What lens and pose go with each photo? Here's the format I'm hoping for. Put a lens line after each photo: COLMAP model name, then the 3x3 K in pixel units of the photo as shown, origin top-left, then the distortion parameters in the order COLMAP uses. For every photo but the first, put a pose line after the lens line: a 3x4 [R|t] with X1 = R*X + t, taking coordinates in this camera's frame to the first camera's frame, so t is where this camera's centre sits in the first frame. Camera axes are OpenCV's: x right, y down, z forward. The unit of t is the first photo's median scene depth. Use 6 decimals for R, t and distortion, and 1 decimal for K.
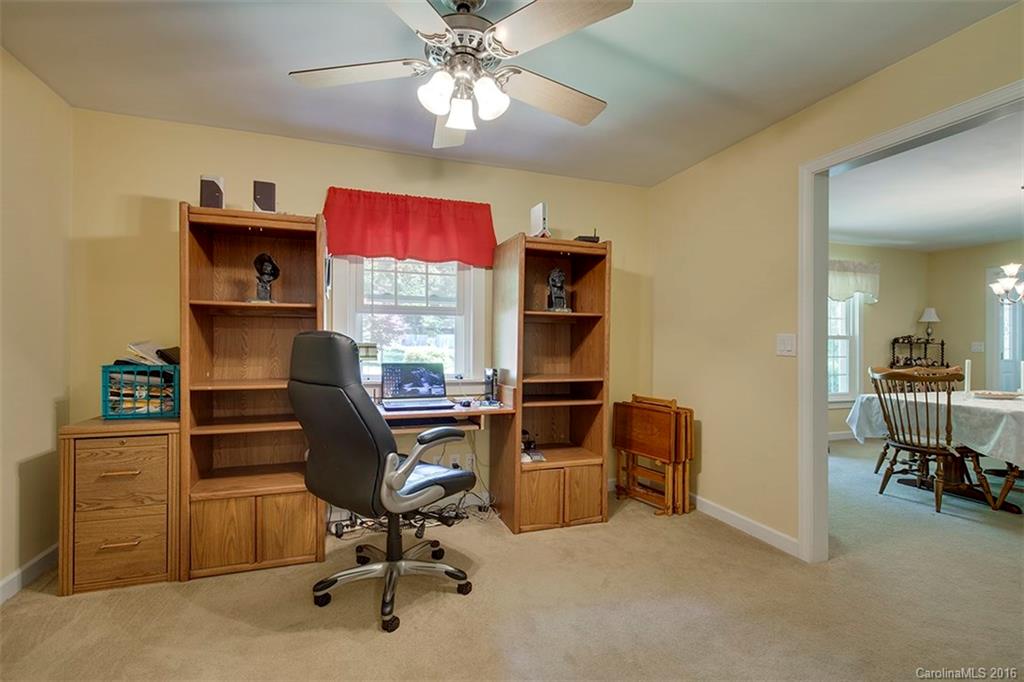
lens RADIAL K [[465.9, 0, 511.5], [0, 465.9, 341.9], [0, 0, 1]] dist [0.001391, 0.000606]
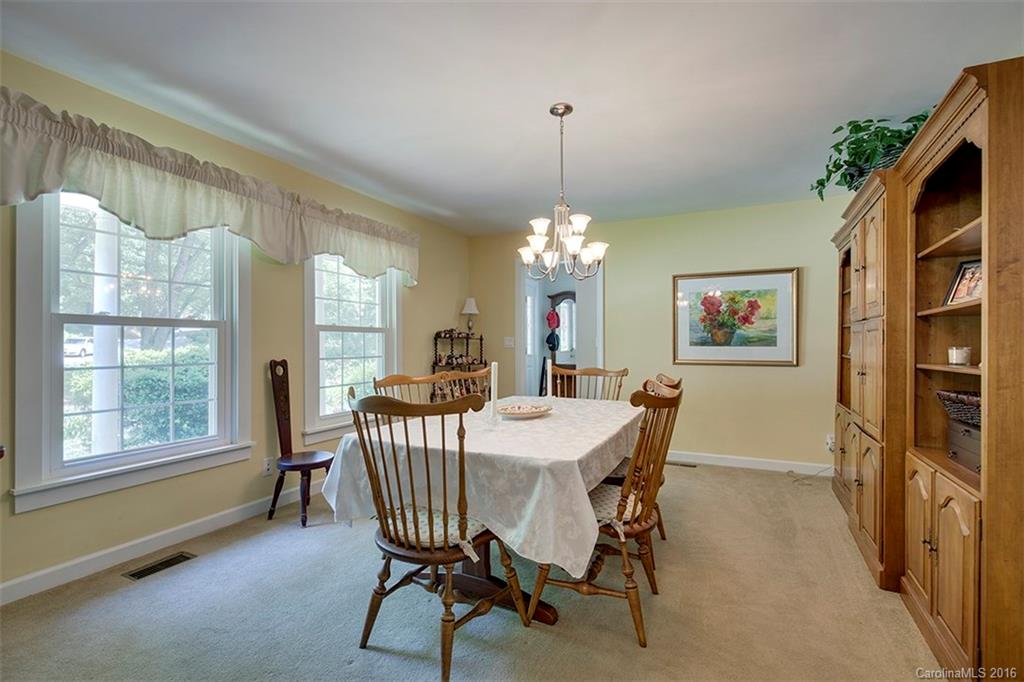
lens RADIAL K [[465.9, 0, 512.0], [0, 465.9, 342.9], [0, 0, 1]] dist [0.001391, 0.000606]
pose [[0.706943, -0.006905, 0.707237, 0.354388], [0.002741, 0.999972, 0.007024, 0.005979], [-0.707265, -0.003027, 0.706942, 0.347951]]
